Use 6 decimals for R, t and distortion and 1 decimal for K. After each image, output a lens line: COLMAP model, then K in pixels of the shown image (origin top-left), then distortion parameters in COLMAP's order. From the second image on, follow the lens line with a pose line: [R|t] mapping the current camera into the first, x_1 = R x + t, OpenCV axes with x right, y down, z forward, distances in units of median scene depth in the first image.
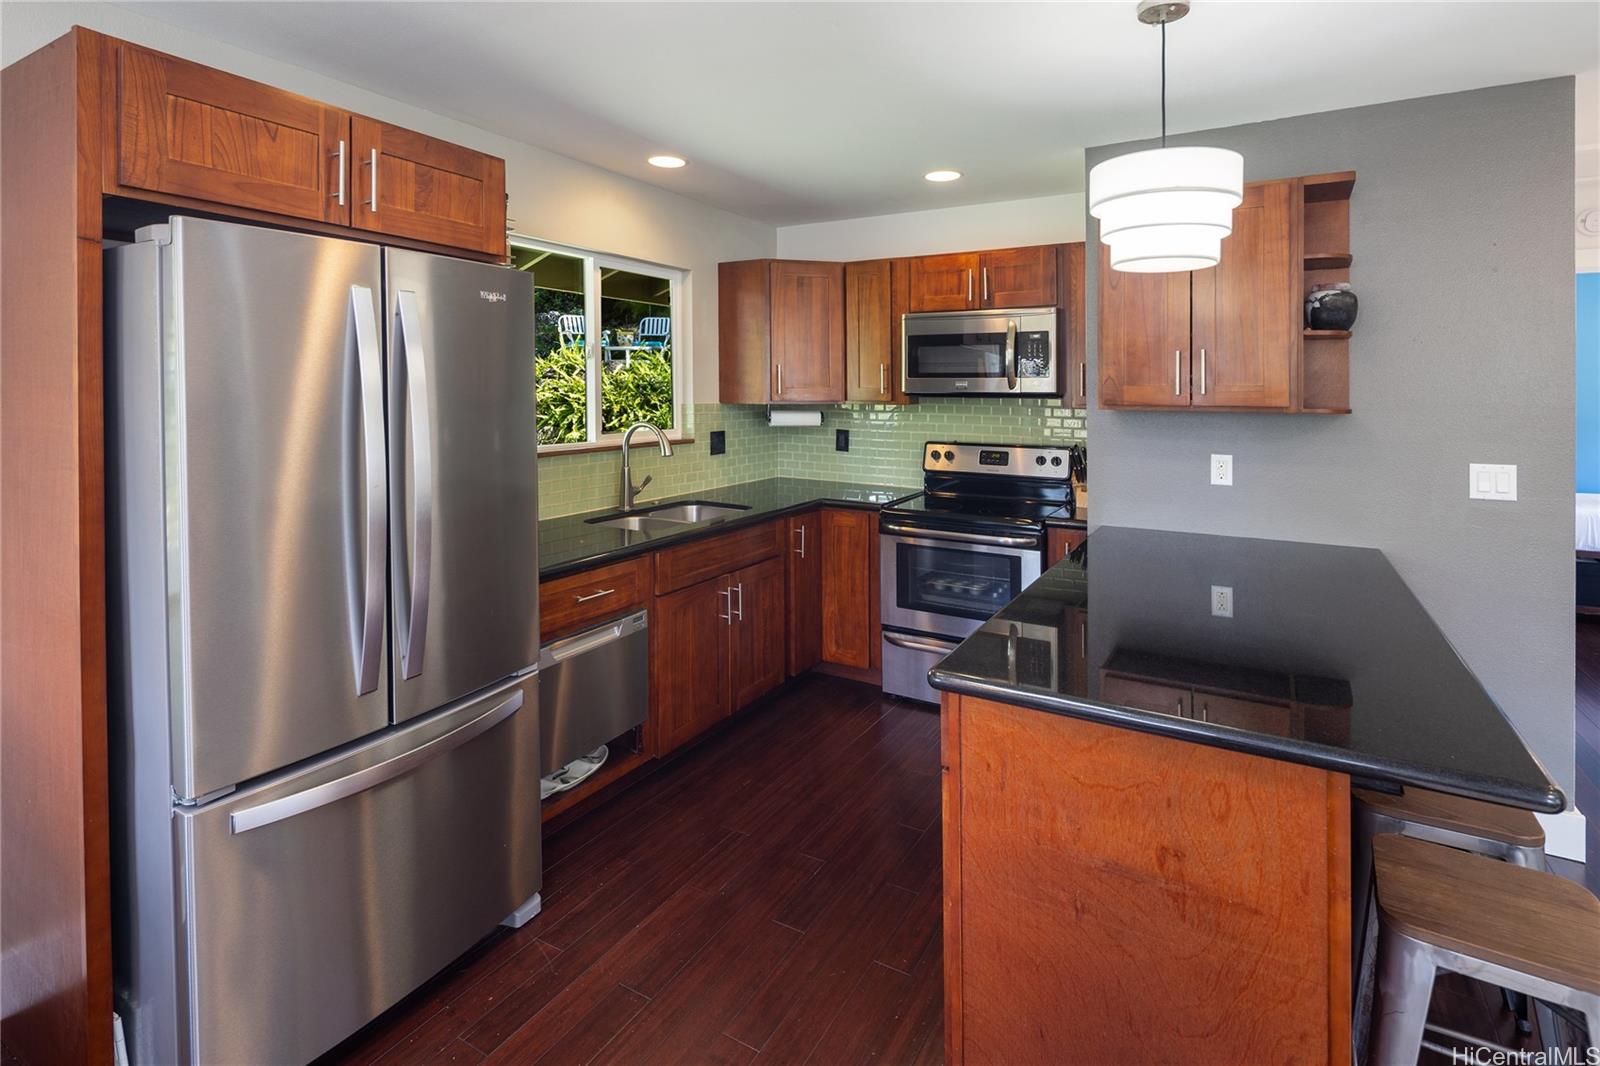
lens RADIAL K [[778.2, 0, 801.5], [0, 778.2, 520.1], [0, 0, 1]] dist [-0.002116, -0.004056]
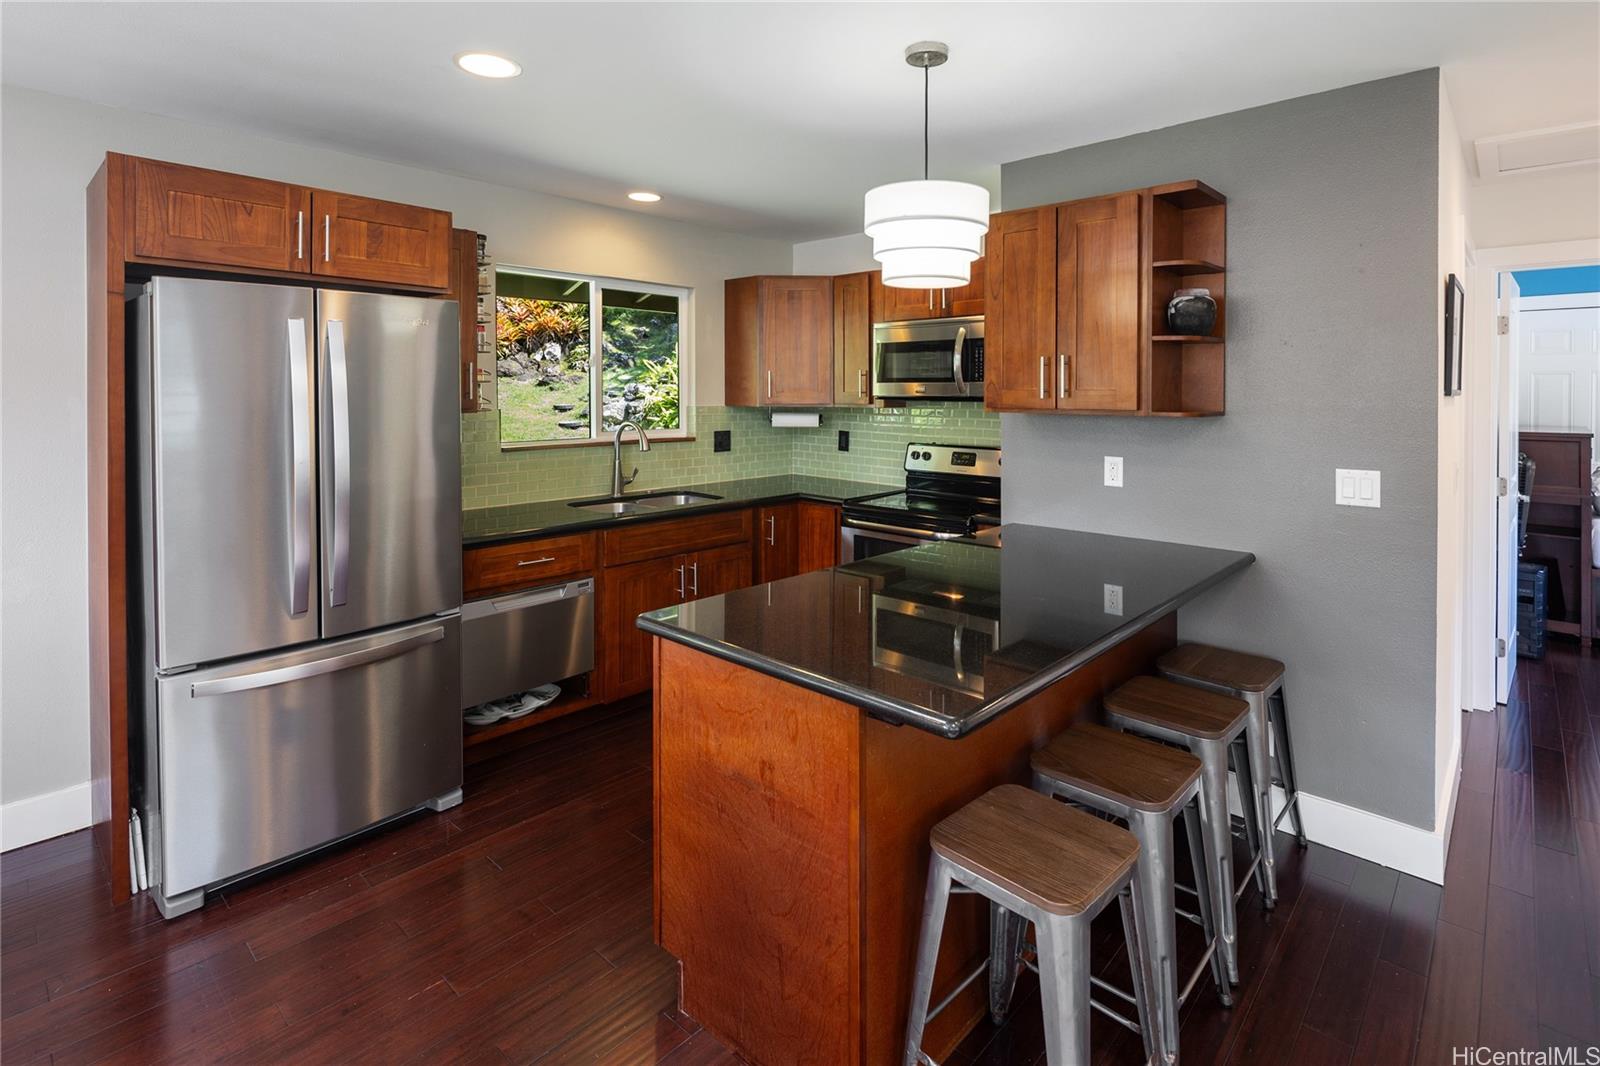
lens RADIAL K [[778.2, 0, 815.1], [0, 778.2, 533.3], [0, 0, 1]] dist [-0.002116, -0.004056]
pose [[0.976356, 0.038742, -0.212670, 0.433047], [-0.036475, 0.999228, 0.014576, 0.019118], [0.213071, -0.006474, 0.977015, -0.107006]]
